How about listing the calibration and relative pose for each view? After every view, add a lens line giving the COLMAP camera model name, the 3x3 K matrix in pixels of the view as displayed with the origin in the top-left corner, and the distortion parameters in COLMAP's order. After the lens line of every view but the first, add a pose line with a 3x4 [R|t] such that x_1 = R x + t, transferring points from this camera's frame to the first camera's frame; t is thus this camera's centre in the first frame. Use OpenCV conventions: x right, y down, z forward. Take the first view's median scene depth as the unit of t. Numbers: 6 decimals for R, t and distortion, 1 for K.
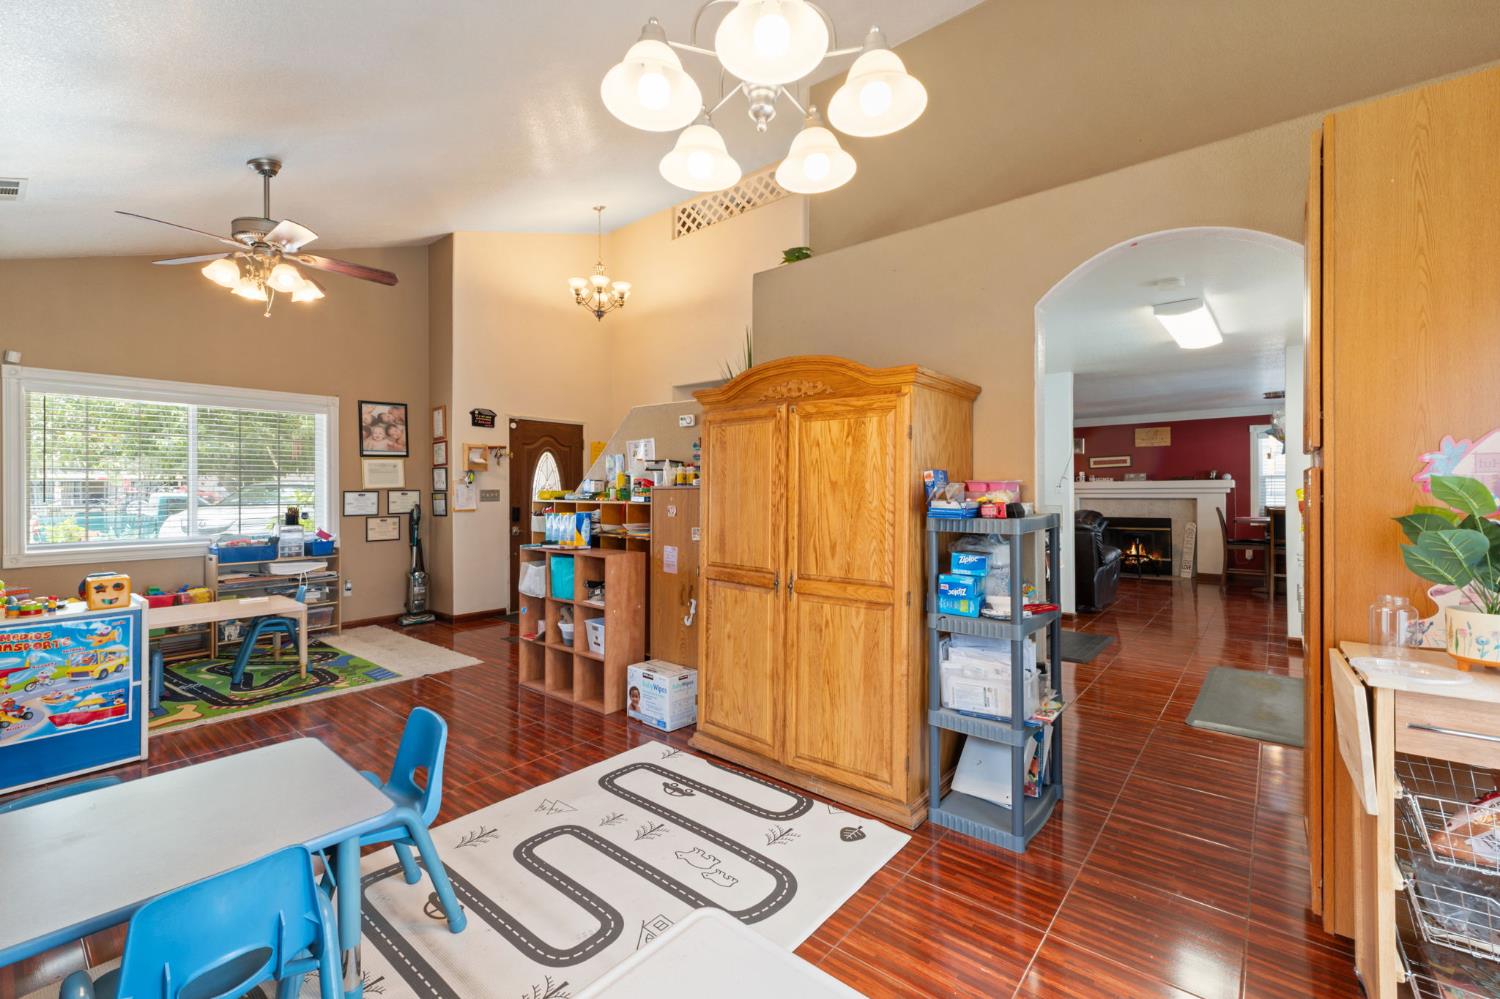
lens RADIAL K [[635.4, 0, 746.6], [0, 635.4, 492.3], [0, 0, 1]] dist [0.004499, 0.001007]
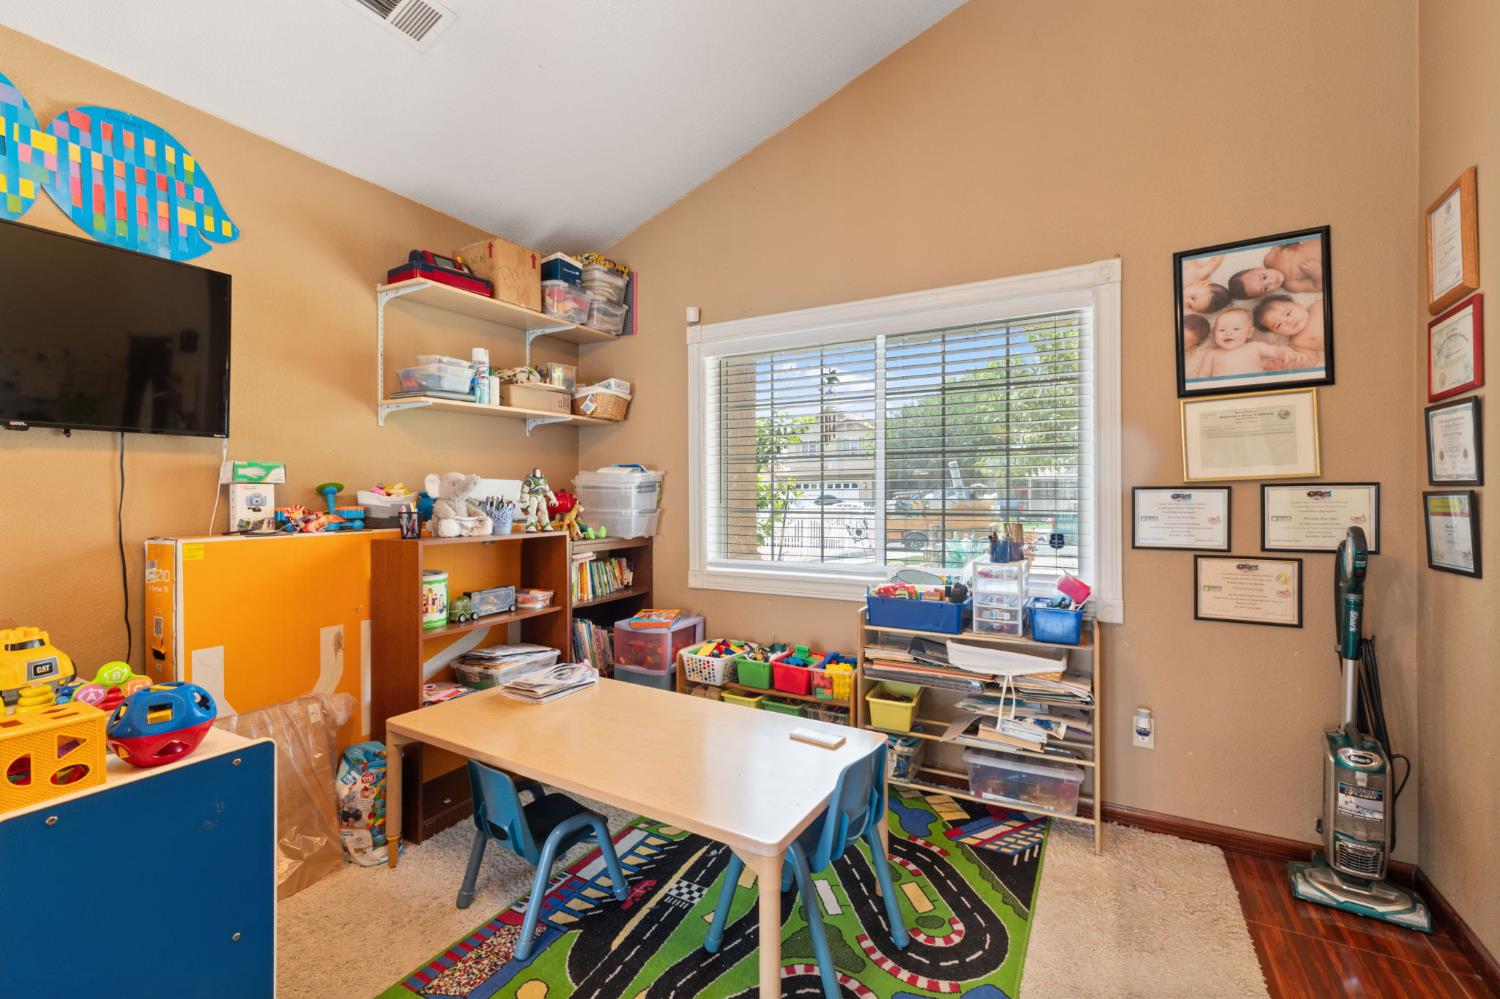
lens RADIAL K [[635.4, 0, 754.2], [0, 635.4, 495.4], [0, 0, 1]] dist [0.004499, 0.001007]
pose [[0.189137, 0.001923, -0.981949, -0.272255], [-0.002263, 0.999996, 0.001522, 0.003272], [0.981948, 0.001934, 0.189140, 0.667194]]
